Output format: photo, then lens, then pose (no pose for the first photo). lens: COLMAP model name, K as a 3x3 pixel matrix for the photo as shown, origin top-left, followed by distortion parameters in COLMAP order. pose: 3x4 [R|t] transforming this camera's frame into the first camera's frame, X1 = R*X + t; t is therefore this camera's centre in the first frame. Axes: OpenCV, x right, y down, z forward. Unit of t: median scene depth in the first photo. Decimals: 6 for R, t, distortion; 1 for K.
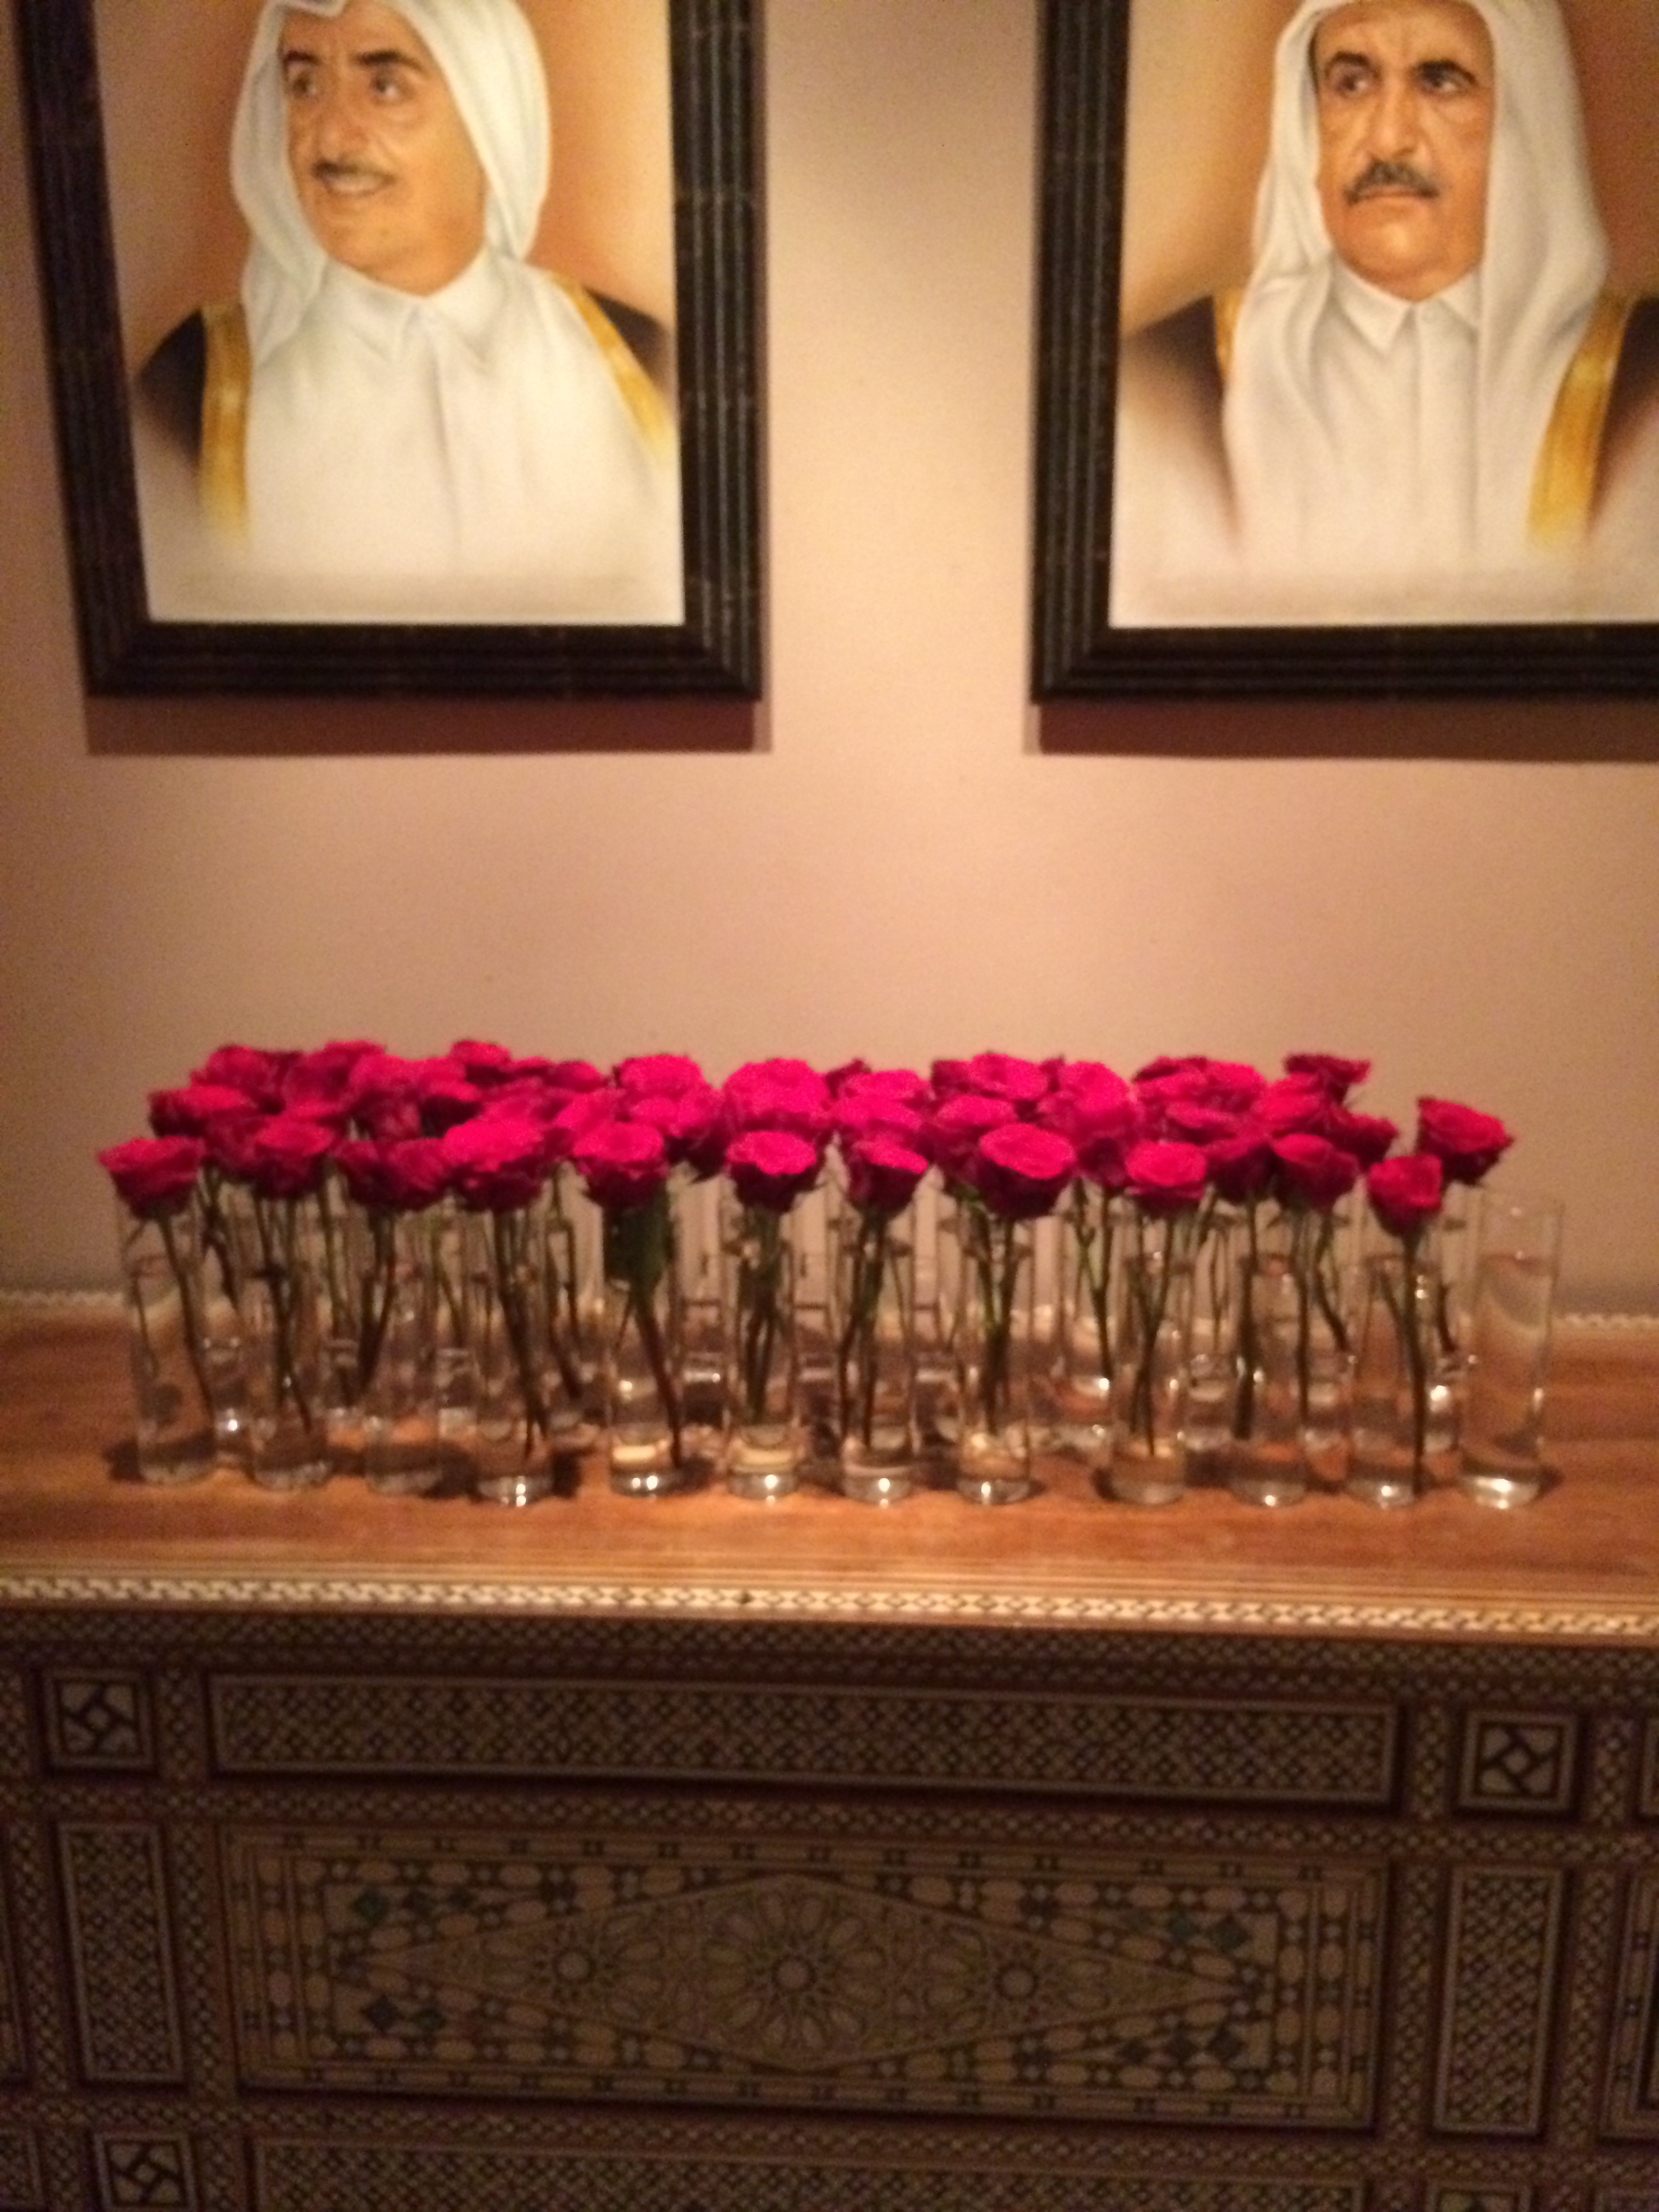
lens RADIAL K [[1931.2, 0, 831.0], [0, 1931.2, 1107.9], [0, 0, 1]] dist [0.002853, -0.008554]
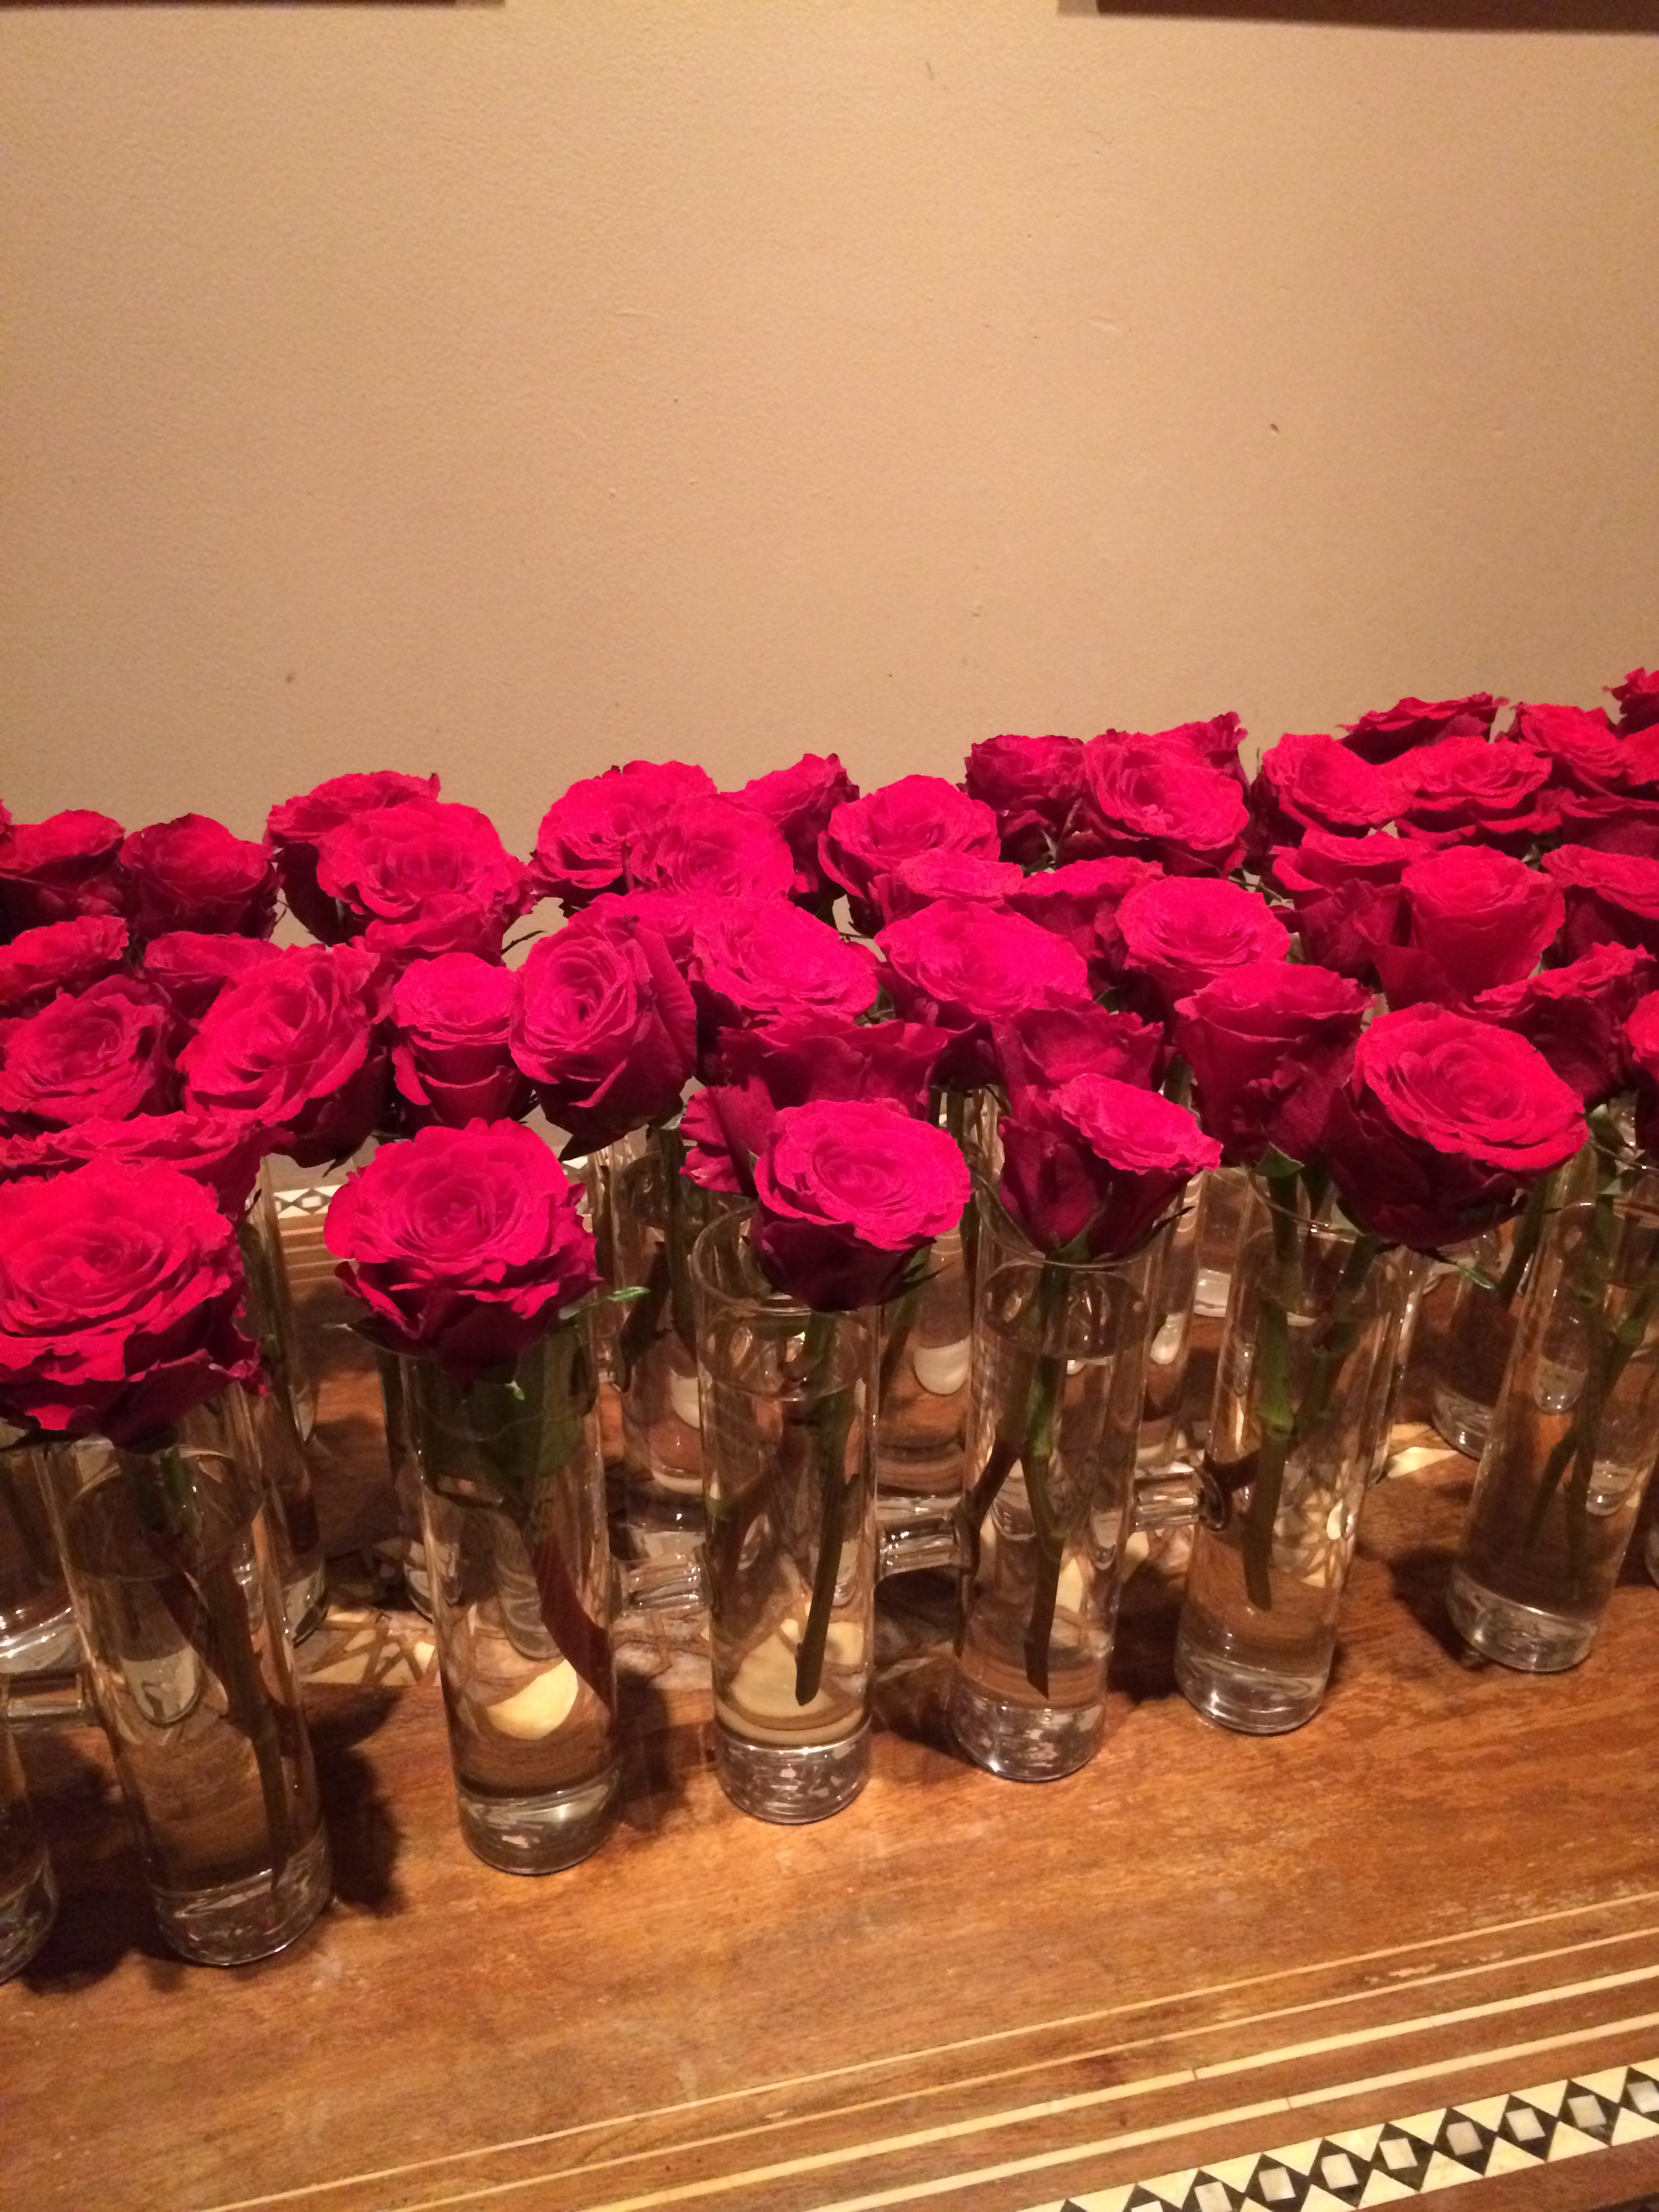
lens RADIAL K [[1931.2, 0, 827.6], [0, 1931.2, 1109.2], [0, 0, 1]] dist [0.002853, -0.008554]
pose [[0.958580, -0.133569, 0.251562, -0.126702], [0.048602, 0.946977, 0.317606, -0.105149], [-0.280645, -0.292224, 0.914245, 0.630182]]
